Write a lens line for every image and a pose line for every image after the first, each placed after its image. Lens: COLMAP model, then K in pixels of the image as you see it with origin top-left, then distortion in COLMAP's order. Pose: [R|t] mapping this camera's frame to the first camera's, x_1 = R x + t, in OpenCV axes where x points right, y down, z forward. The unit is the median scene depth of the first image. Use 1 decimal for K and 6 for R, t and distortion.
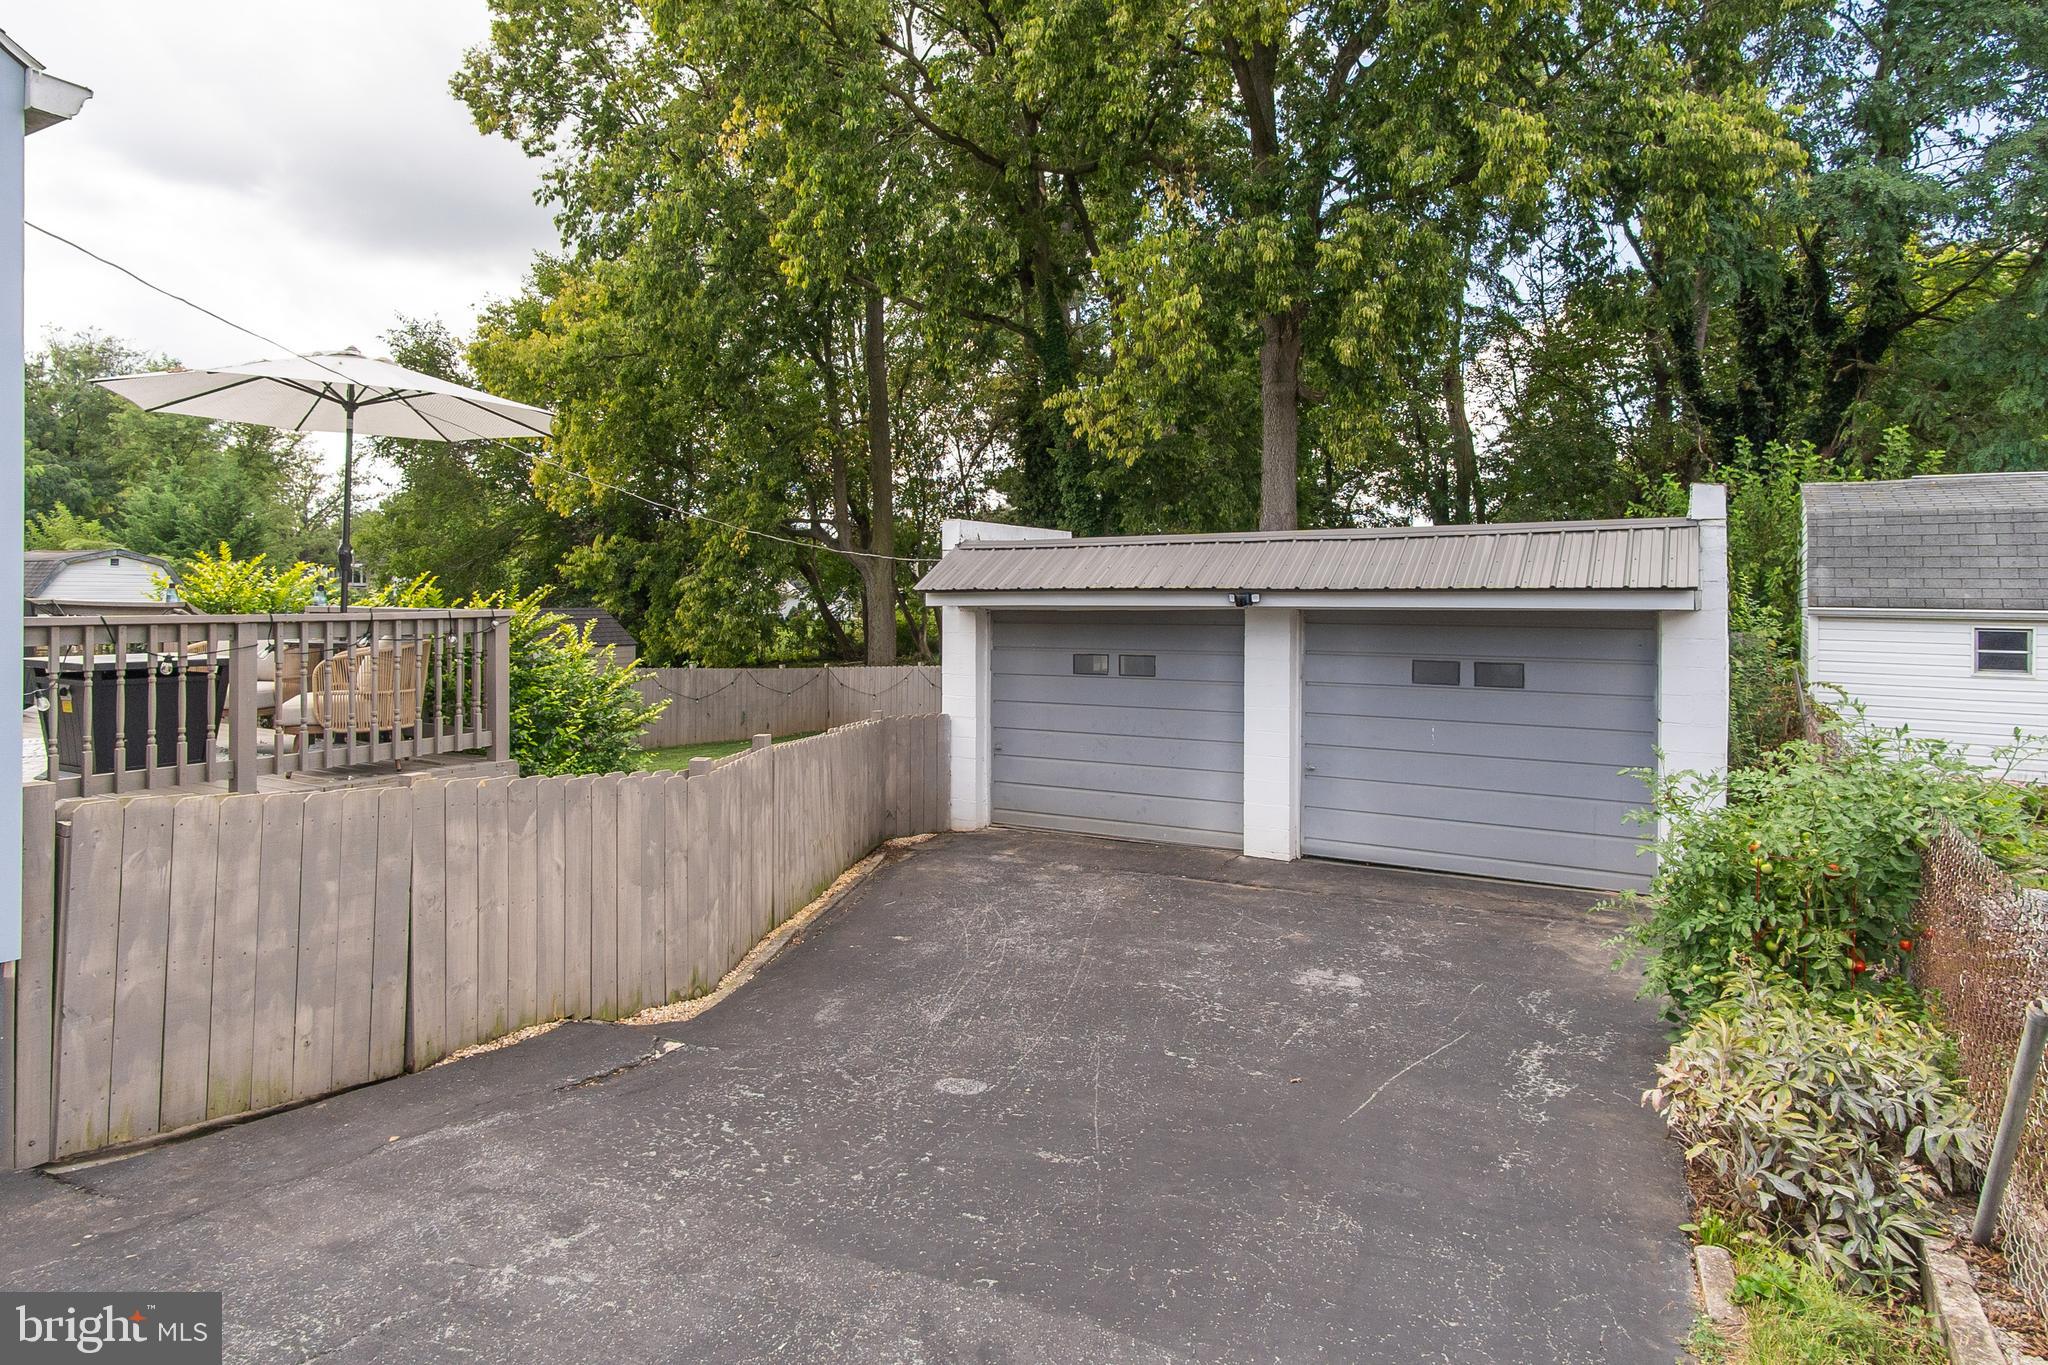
lens RADIAL K [[1164.8, 0, 1031.5], [0, 1164.8, 591.1], [0, 0, 1]] dist [0.015421, -0.000975]
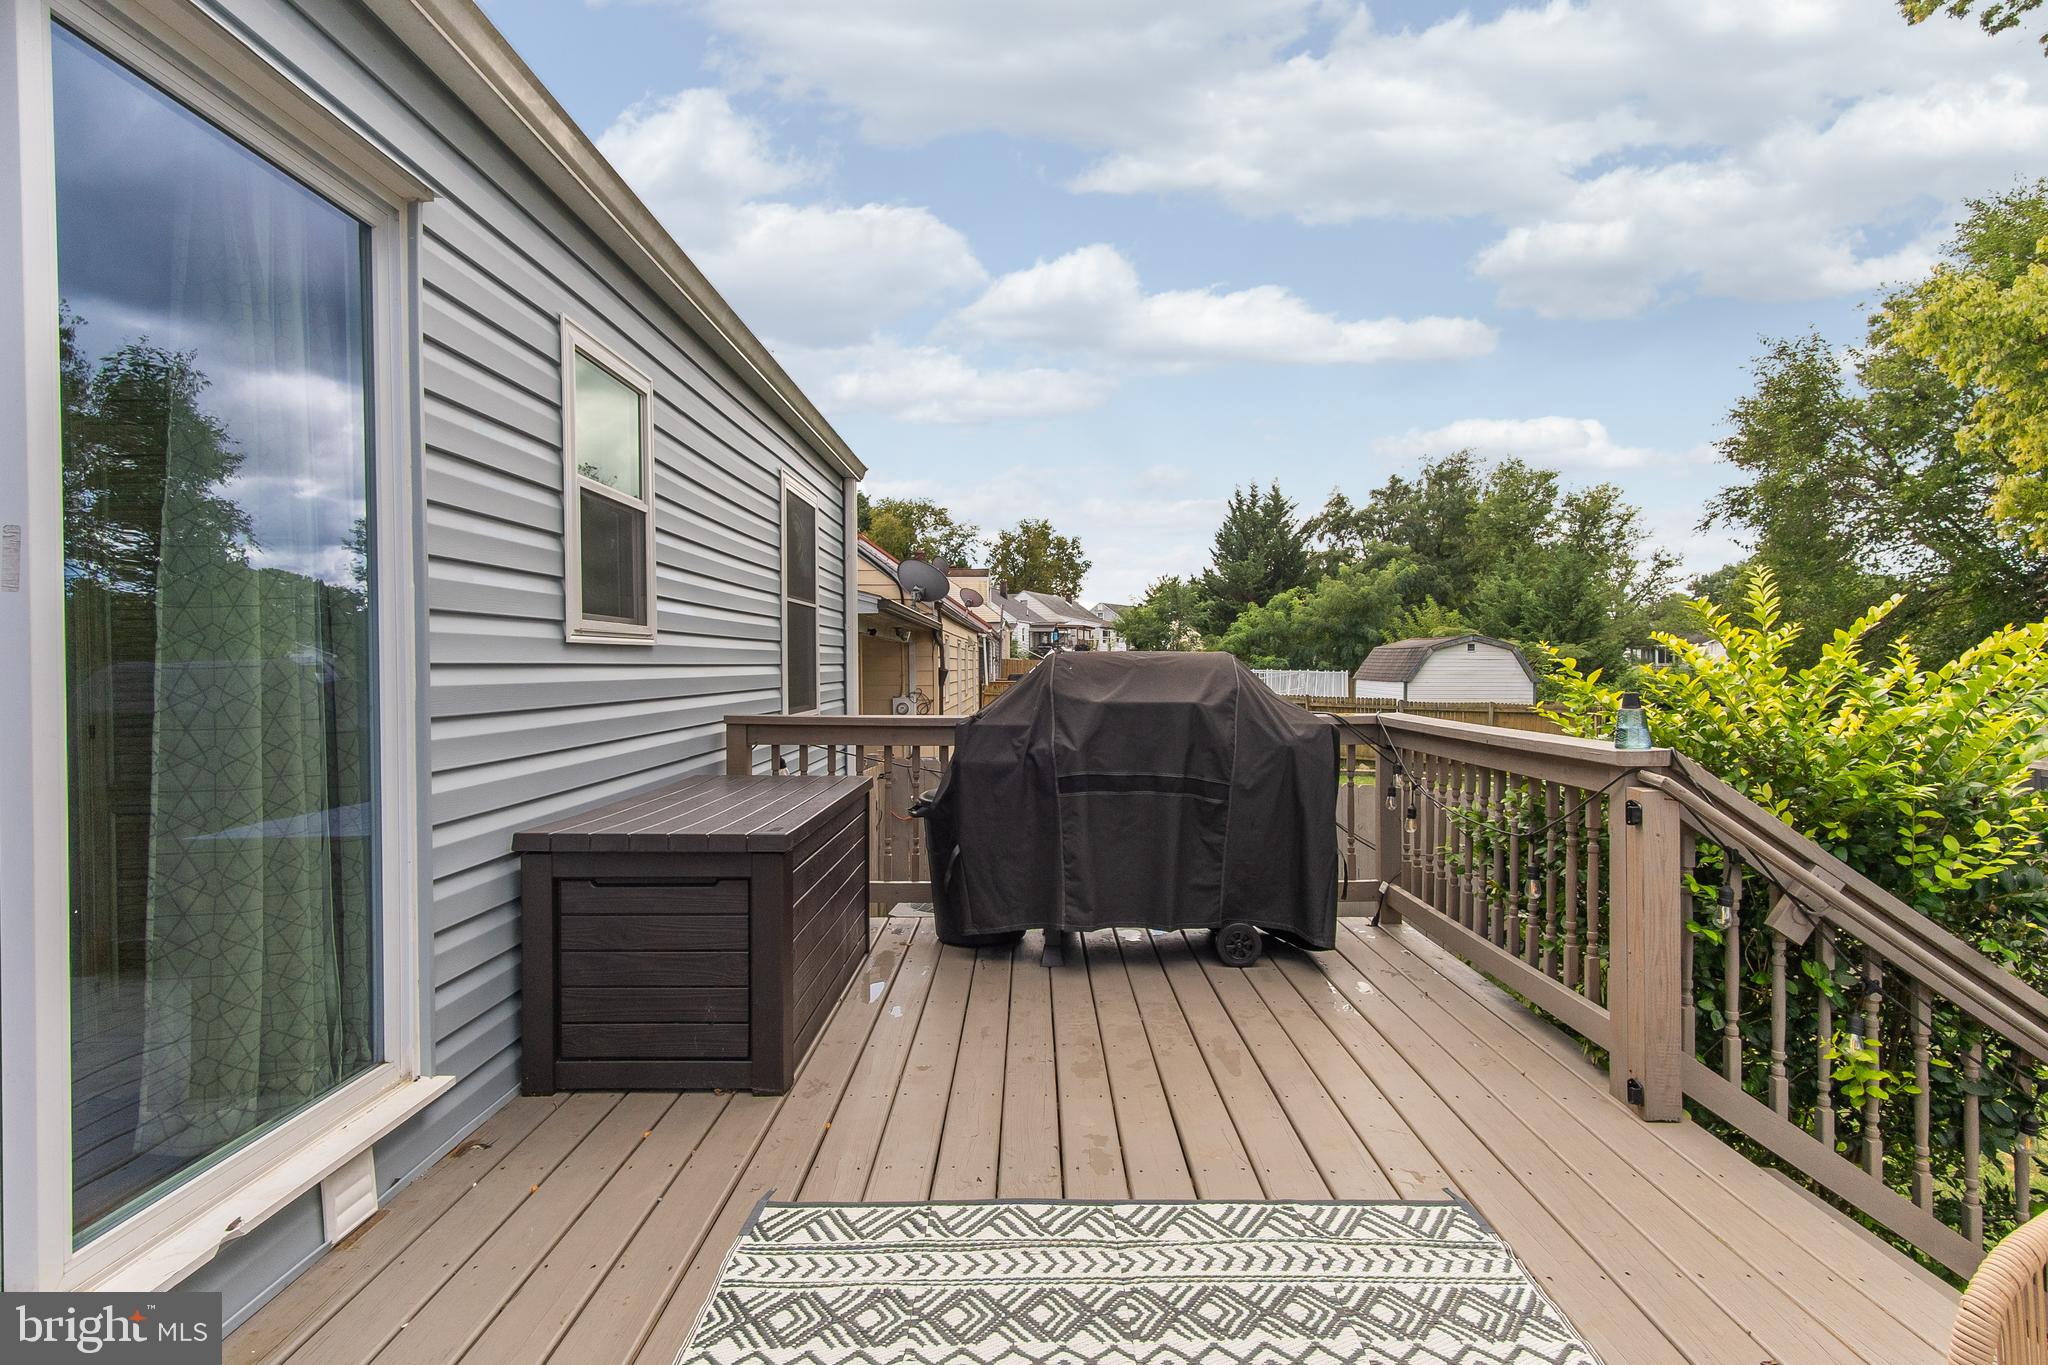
lens RADIAL K [[1072.6, 0, 1024.0], [0, 1072.6, 682.5], [0, 0, 1]] dist [-0.000377, 0.003886]
pose [[0.492698, 0.004756, -0.870187, -0.287063], [0.004542, 0.999957, 0.008037, -0.005841], [0.870189, -0.007912, 0.492655, 0.362238]]
